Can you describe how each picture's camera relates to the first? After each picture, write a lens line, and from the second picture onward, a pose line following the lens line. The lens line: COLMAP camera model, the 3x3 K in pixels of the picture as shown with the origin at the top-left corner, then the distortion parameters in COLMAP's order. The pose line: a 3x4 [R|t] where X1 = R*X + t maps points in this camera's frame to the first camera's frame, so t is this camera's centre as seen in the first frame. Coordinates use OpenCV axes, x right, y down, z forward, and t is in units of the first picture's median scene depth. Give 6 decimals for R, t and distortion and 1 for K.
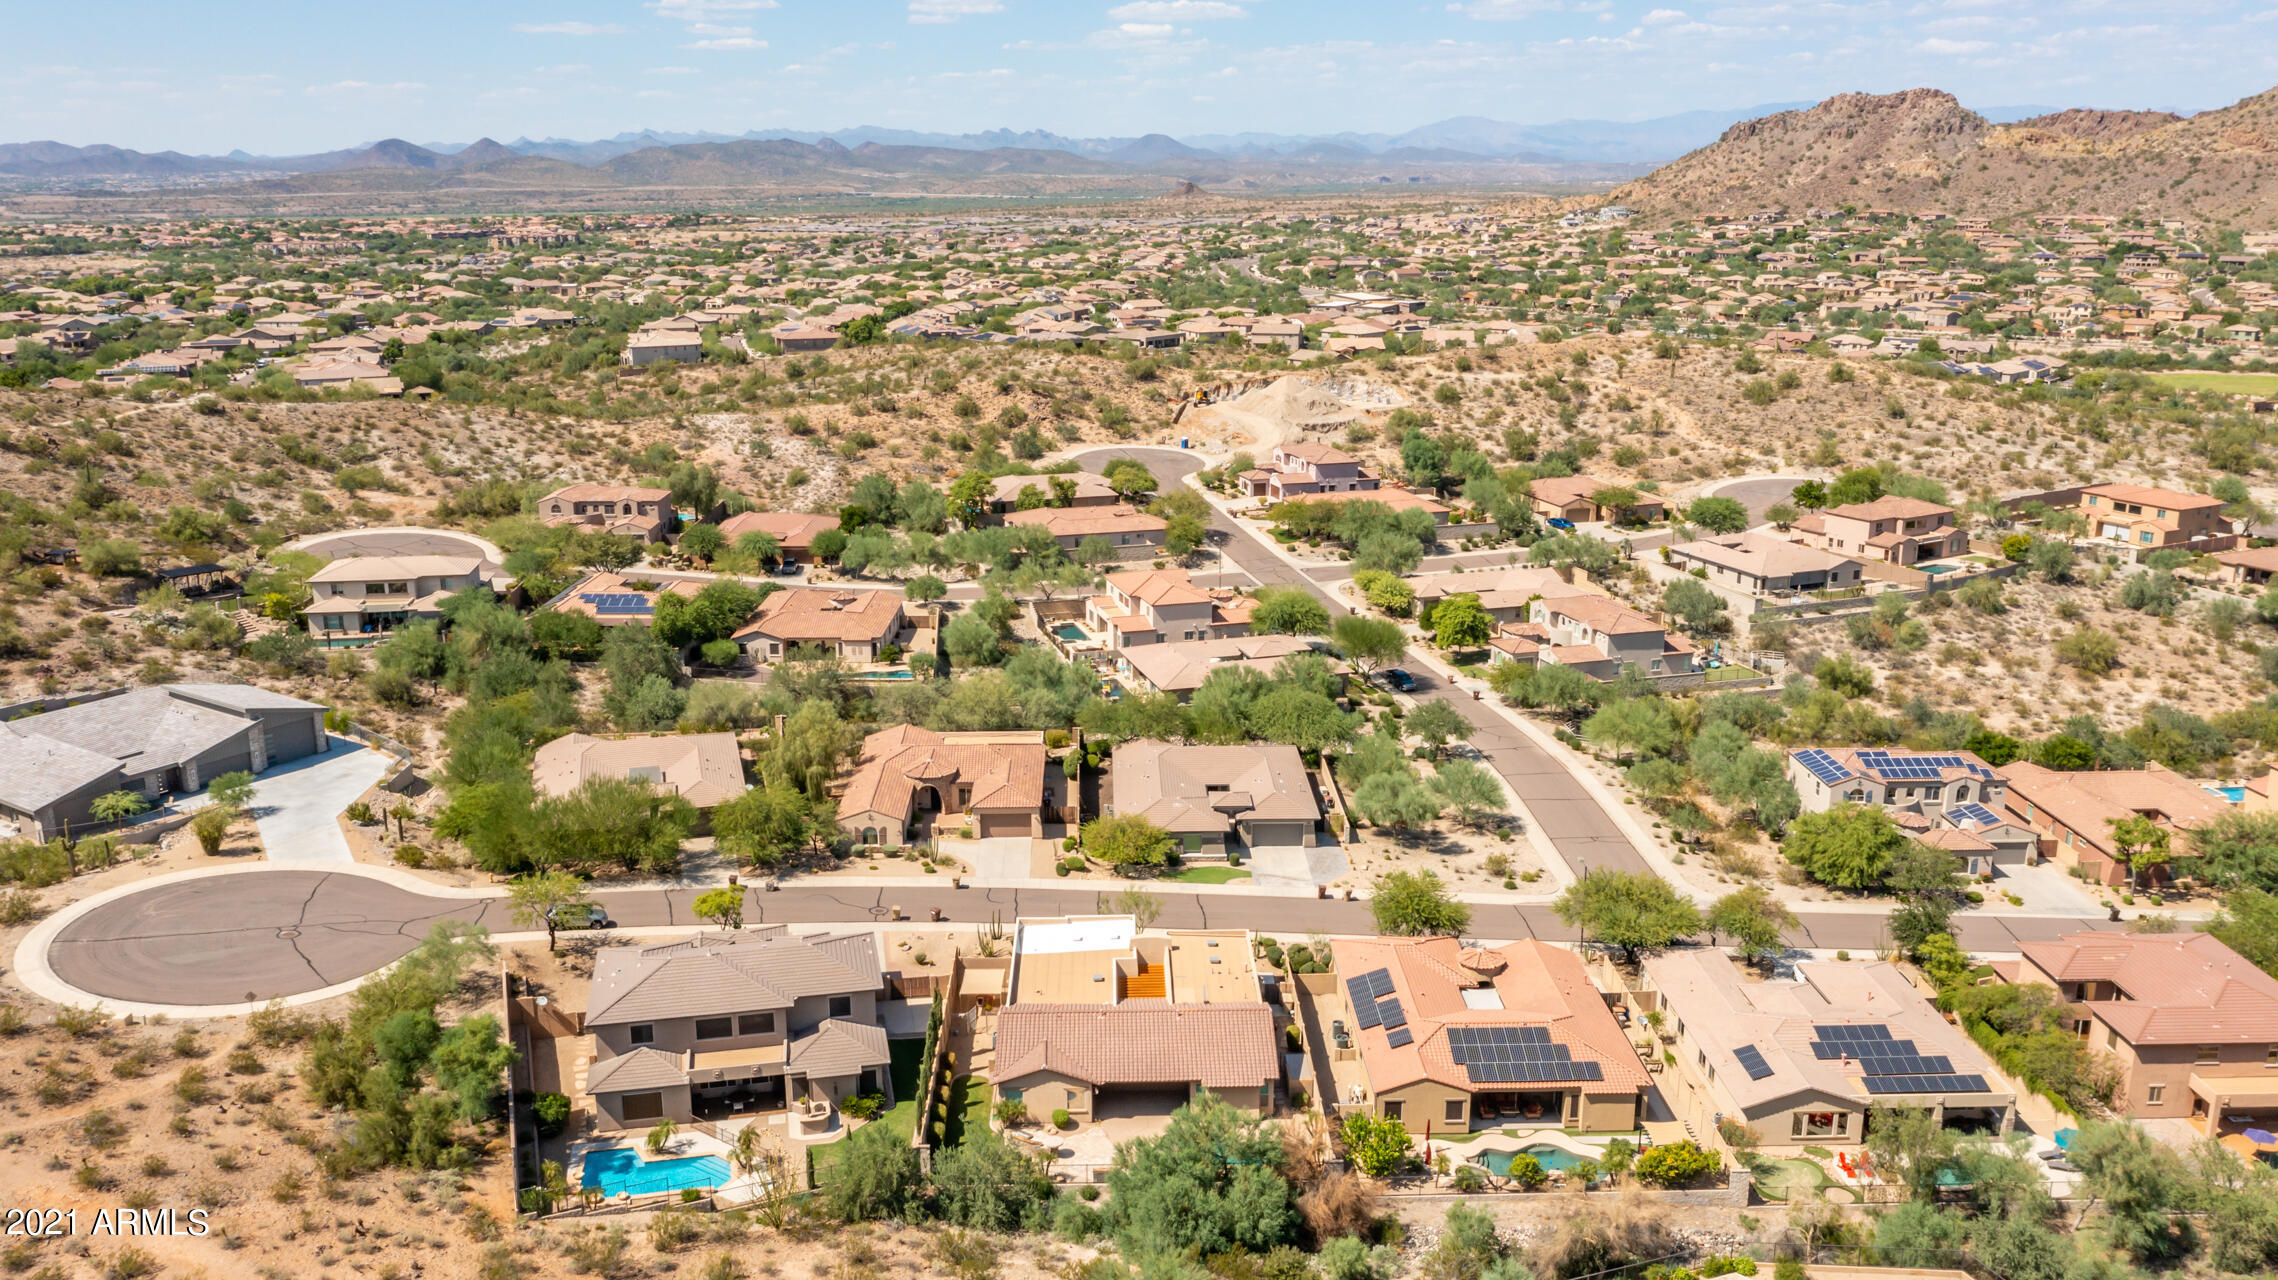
lens RADIAL K [[1784.5, 0, 1141.6], [0, 1784.5, 631.9], [0, 0, 1]] dist [-0.019501, 0.007804]
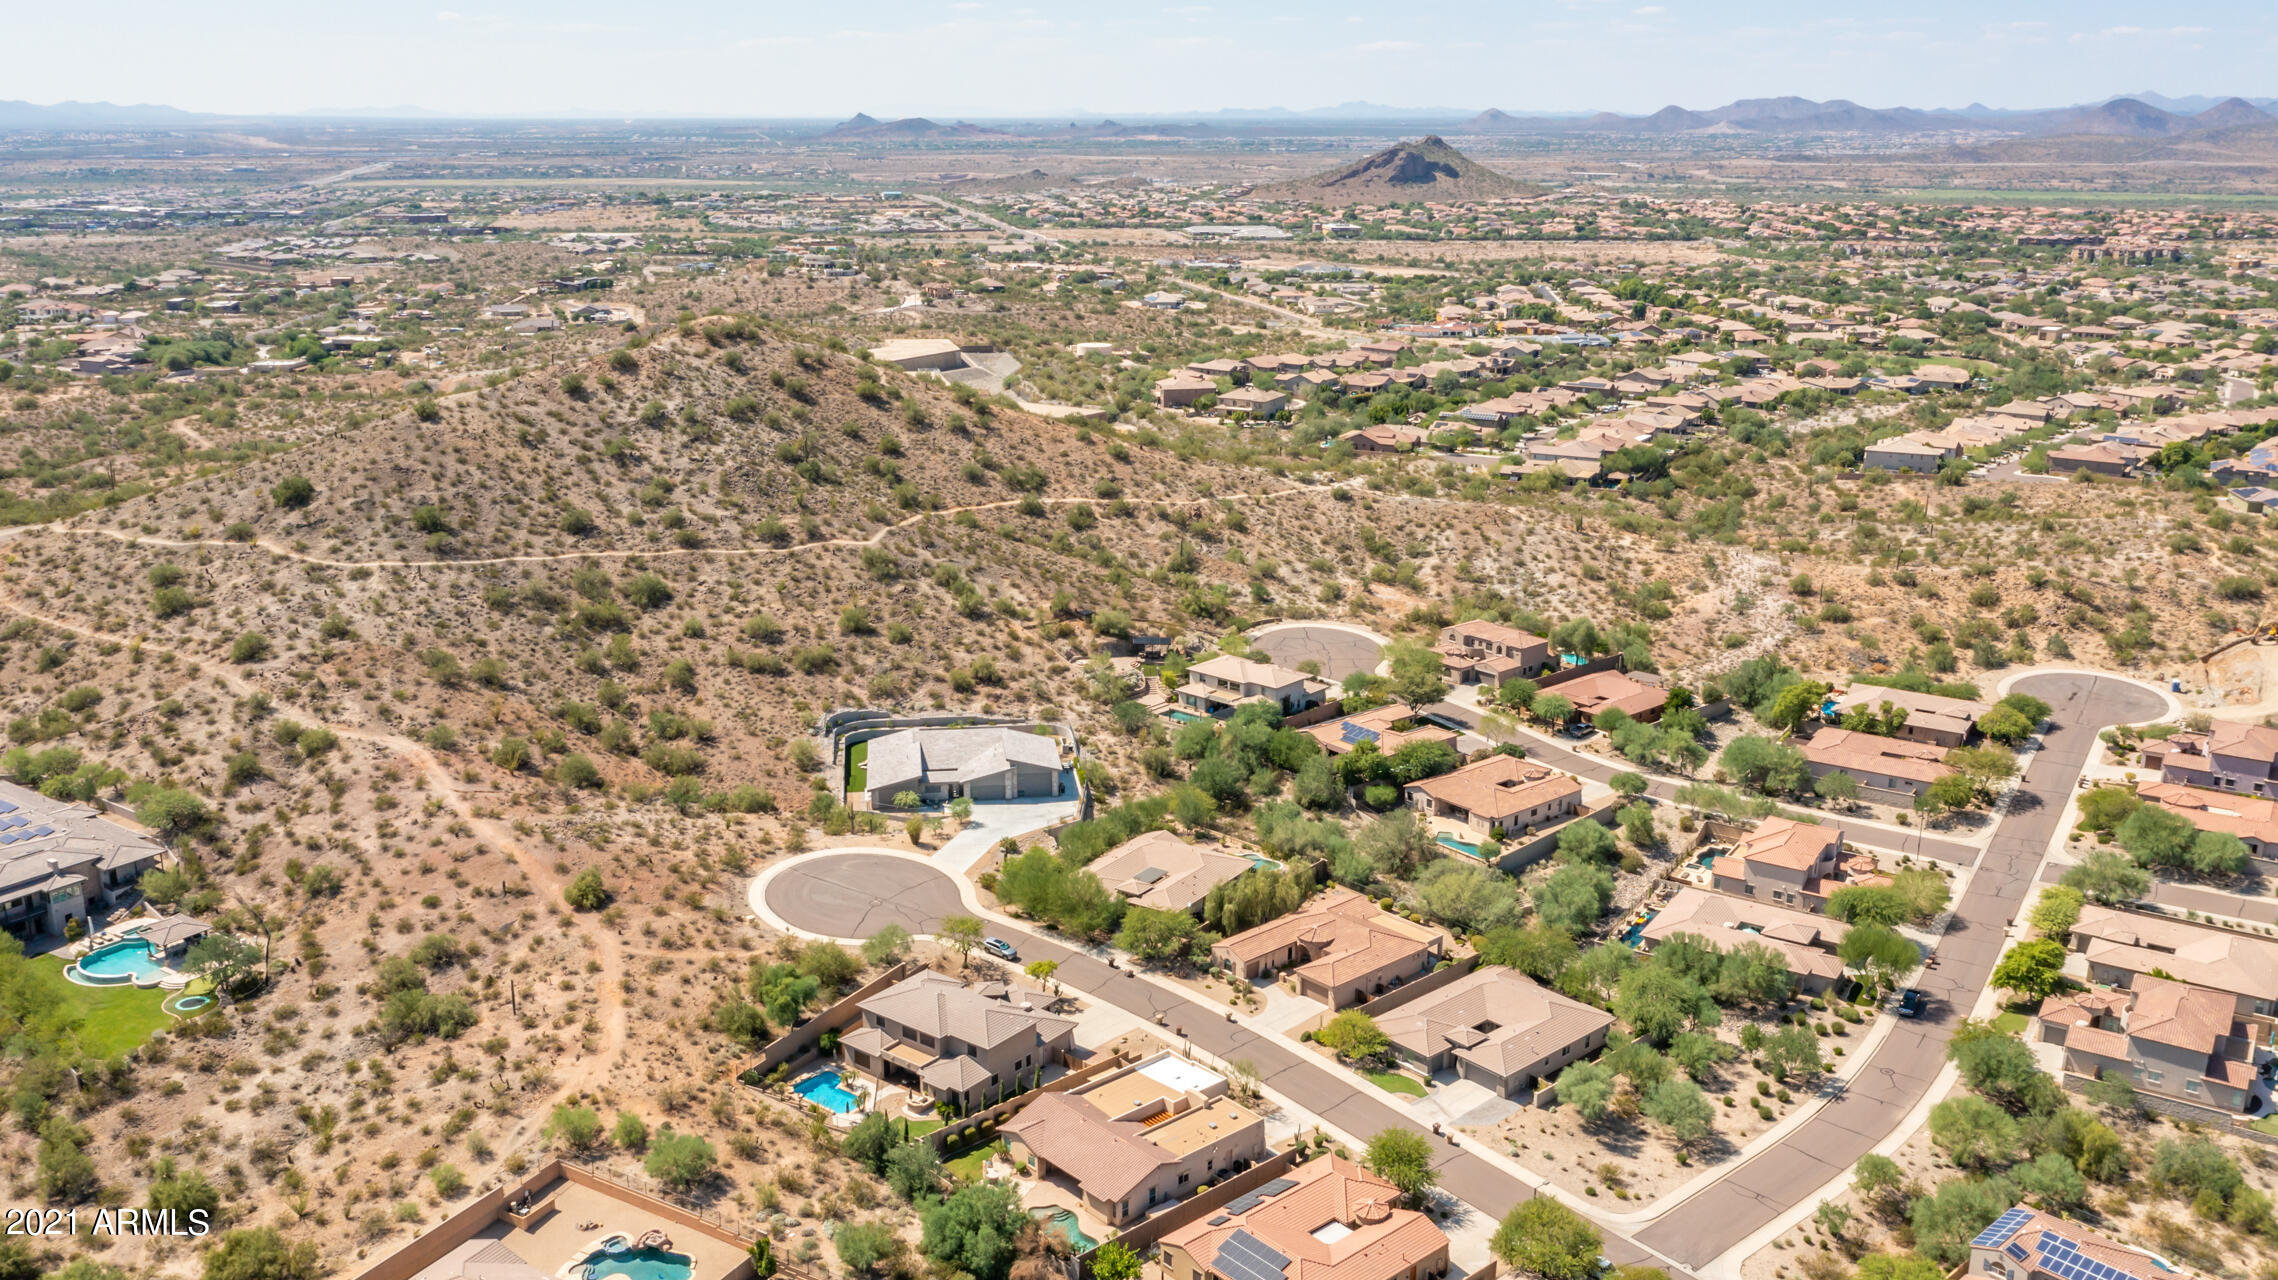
lens RADIAL K [[1867.8, 0, 1140.0], [0, 1867.8, 637.0], [0, 0, 1]] dist [-0.020484, 0.012487]
pose [[0.647216, 0.208273, -0.733303, 0.599341], [-0.197134, 0.974960, 0.102917, -0.199161], [0.736376, 0.077949, 0.672067, -0.040795]]
